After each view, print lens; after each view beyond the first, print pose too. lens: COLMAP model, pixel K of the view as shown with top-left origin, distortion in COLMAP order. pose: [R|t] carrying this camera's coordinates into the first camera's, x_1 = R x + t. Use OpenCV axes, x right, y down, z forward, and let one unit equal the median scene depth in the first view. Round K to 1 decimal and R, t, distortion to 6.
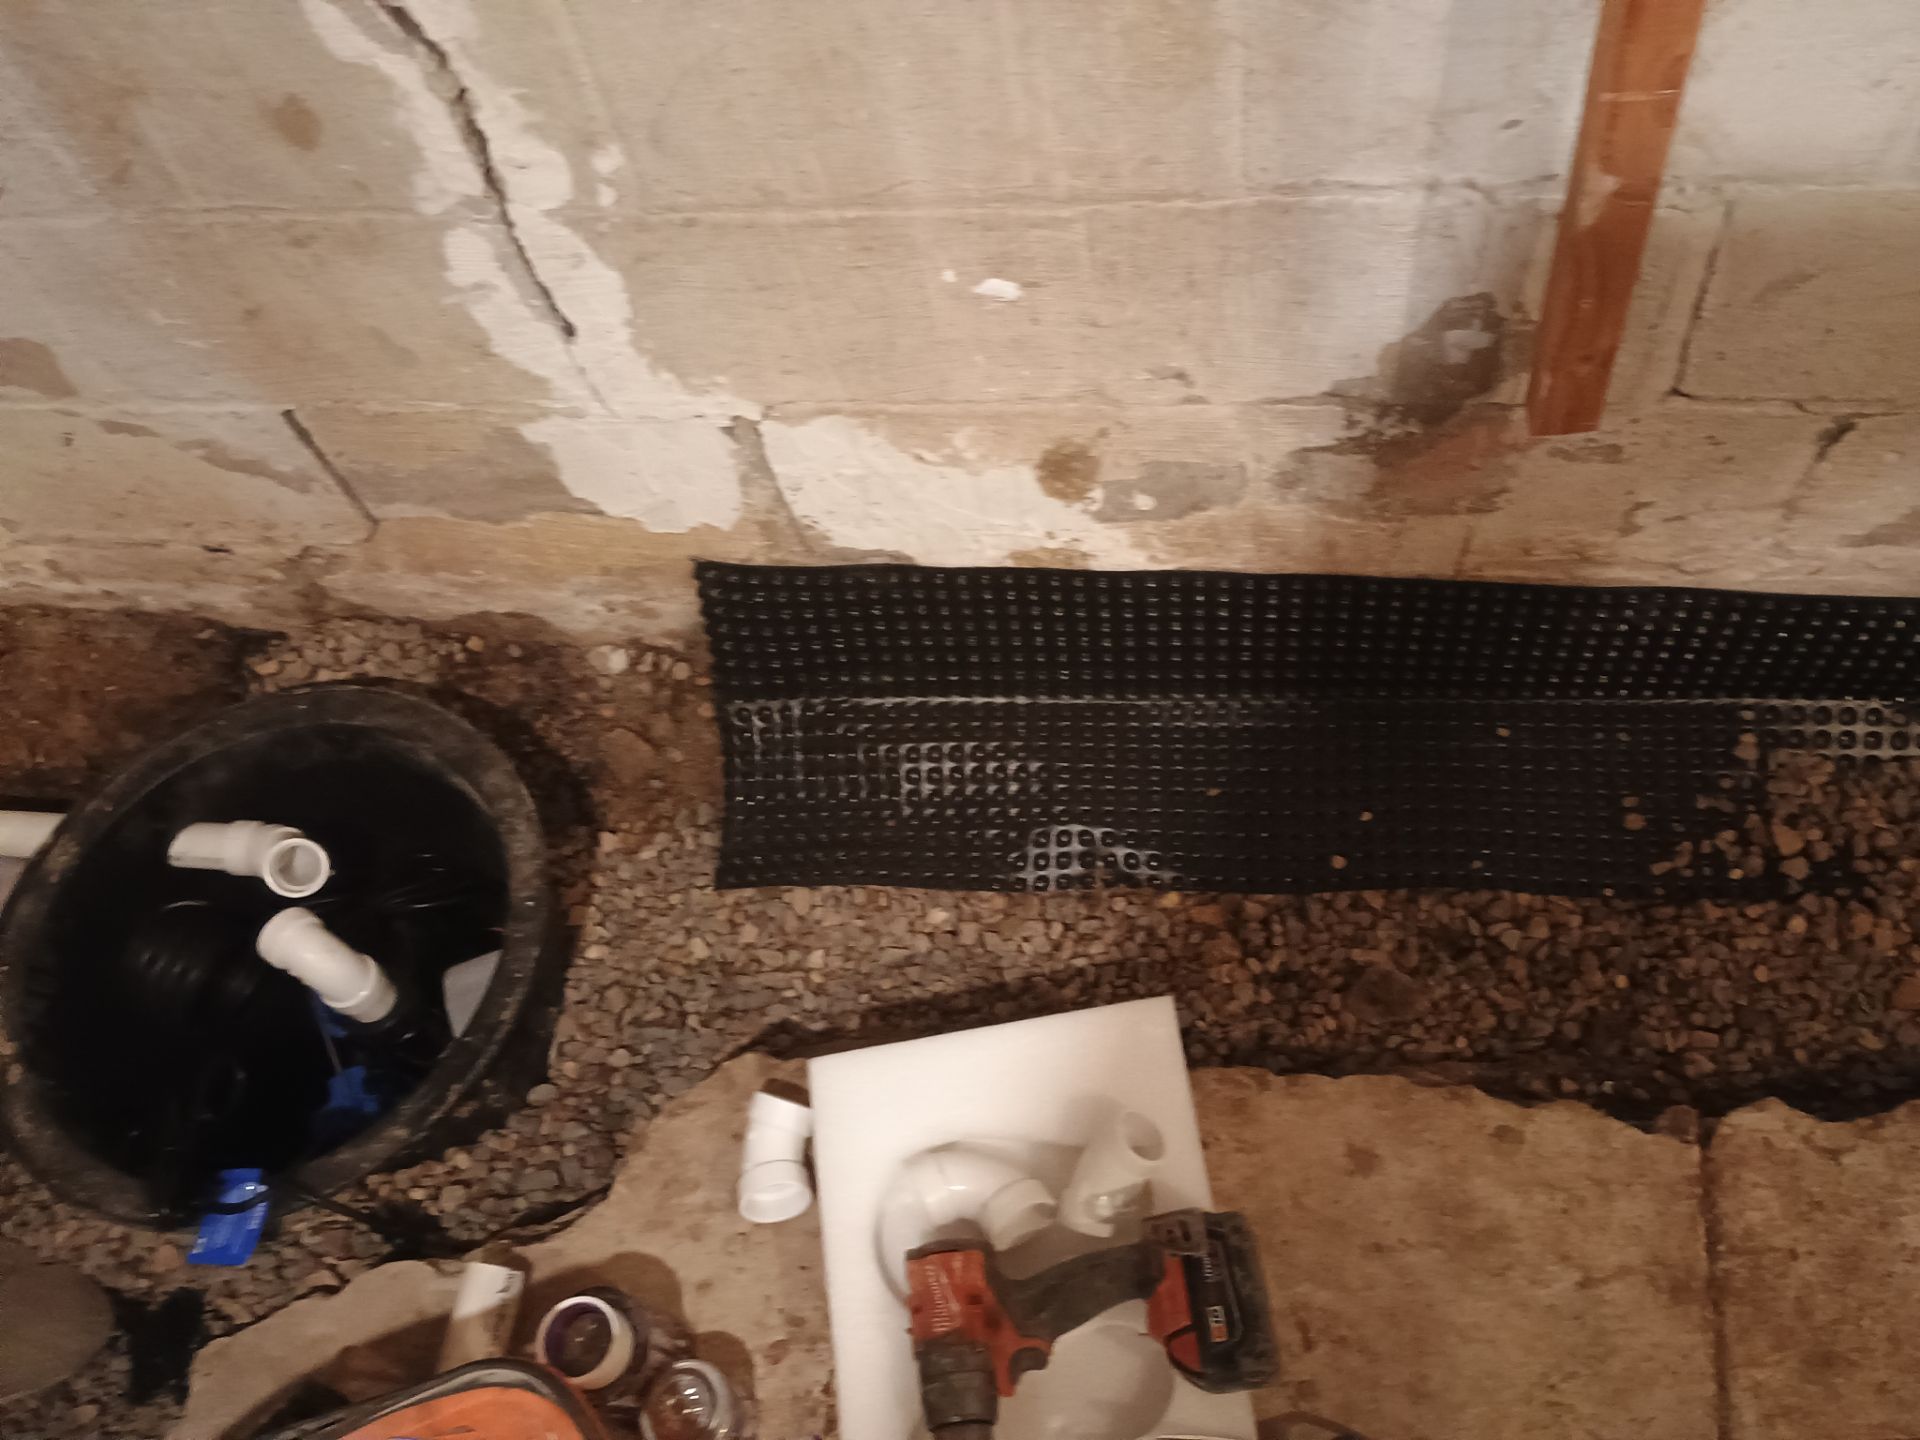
lens RADIAL K [[1634.1, 0, 966.7], [0, 1634.1, 709.6], [0, 0, 1]] dist [0.051649, -0.053448]
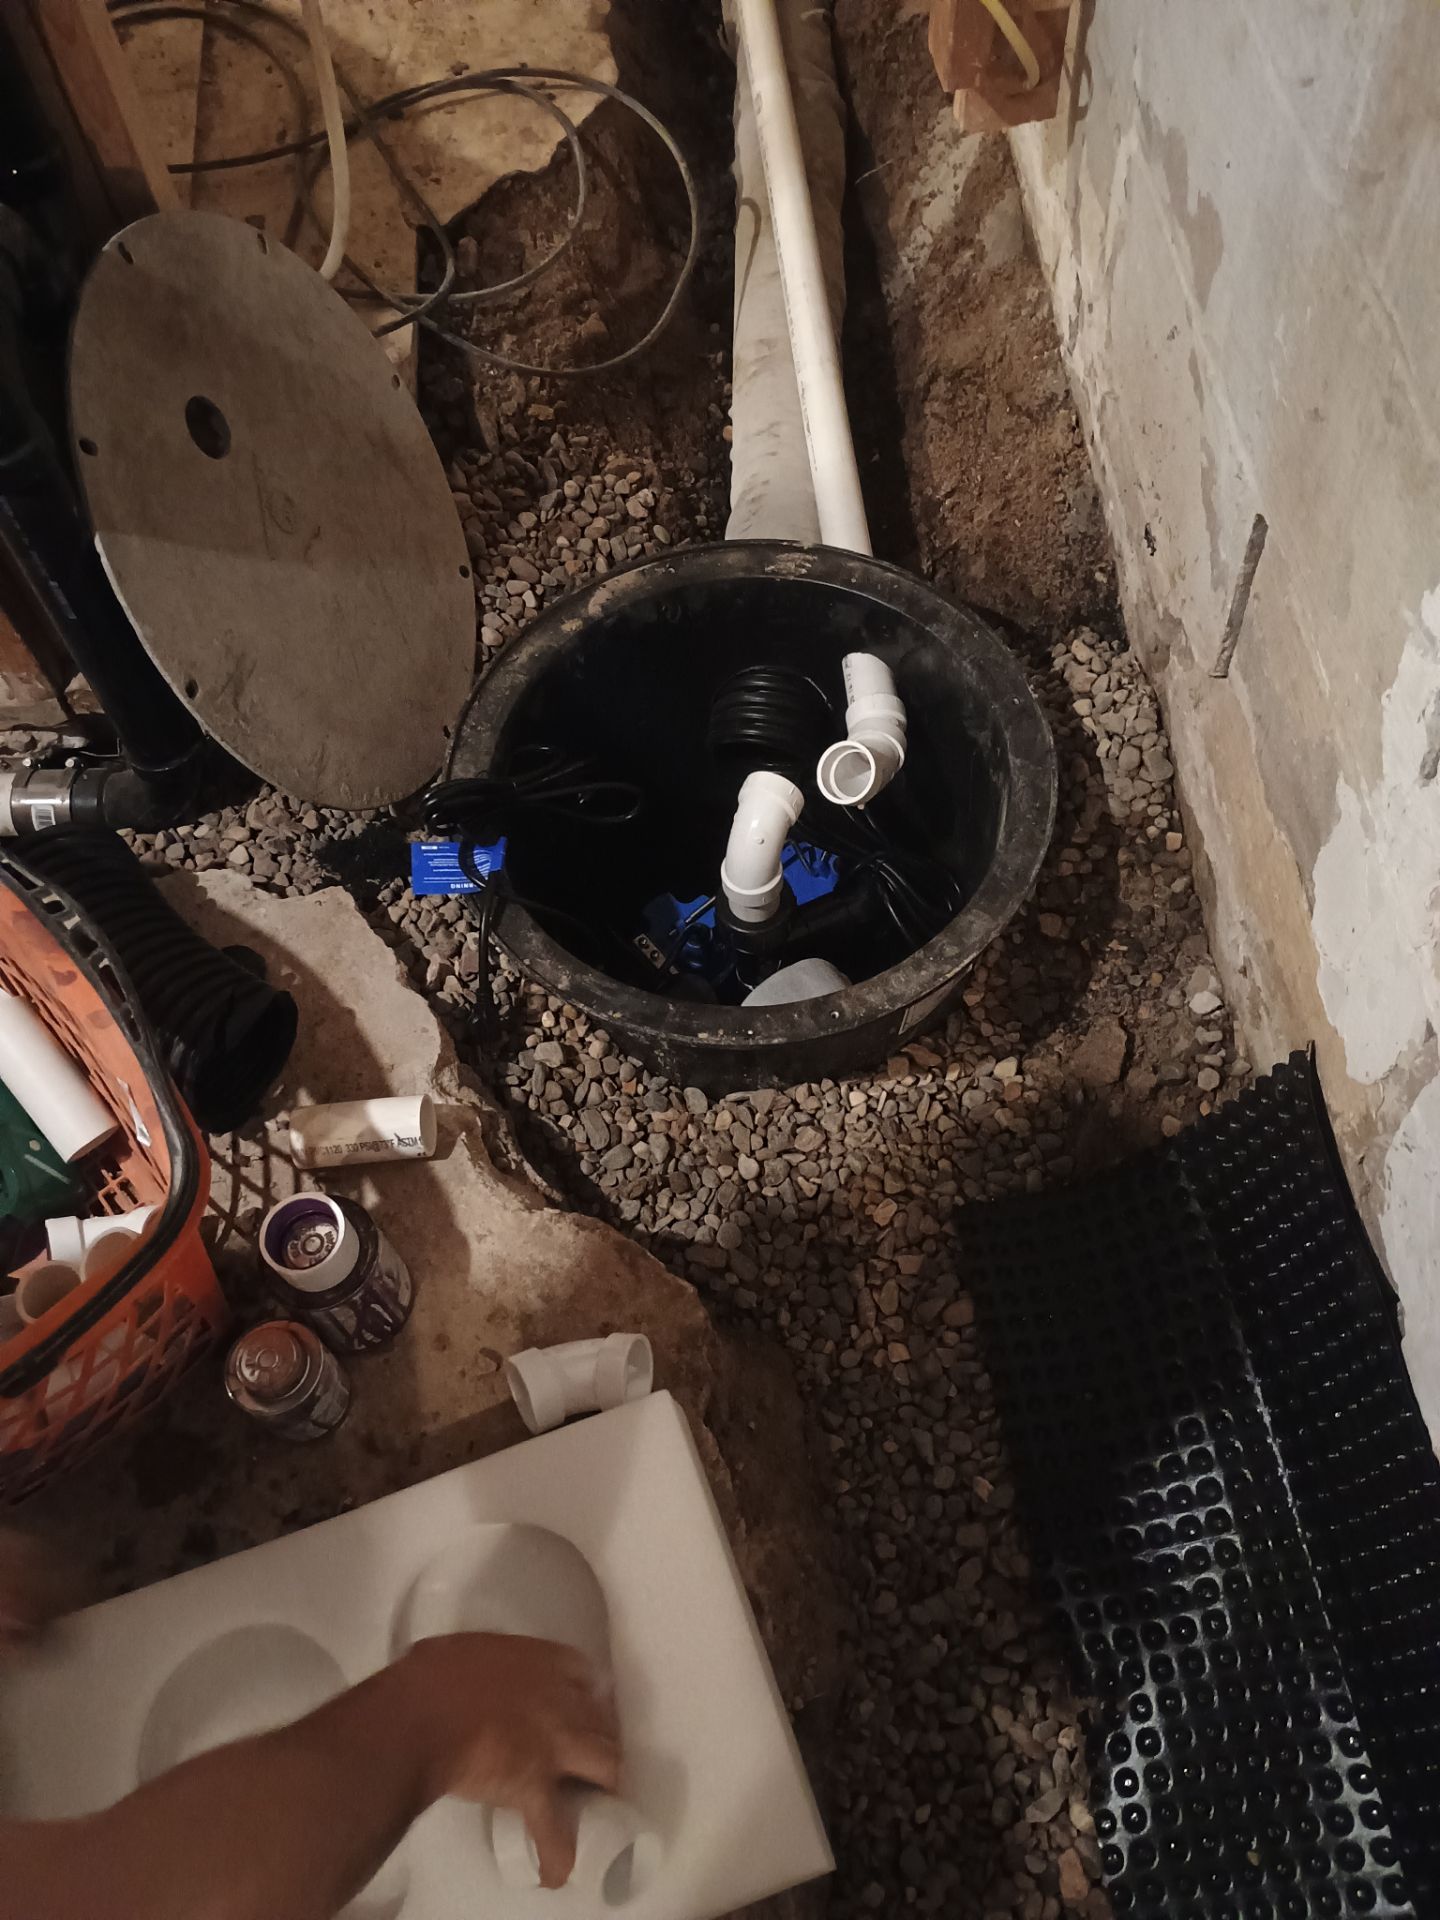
lens RADIAL K [[1634.1, 0, 714.0], [0, 1634.1, 967.4], [0, 0, 1]] dist [0.051649, -0.053448]
pose [[0.220040, 0.901514, -0.372633, 0.021356], [-0.825727, 0.375519, 0.420904, -0.191425], [0.519381, 0.215078, 0.827034, 0.219223]]
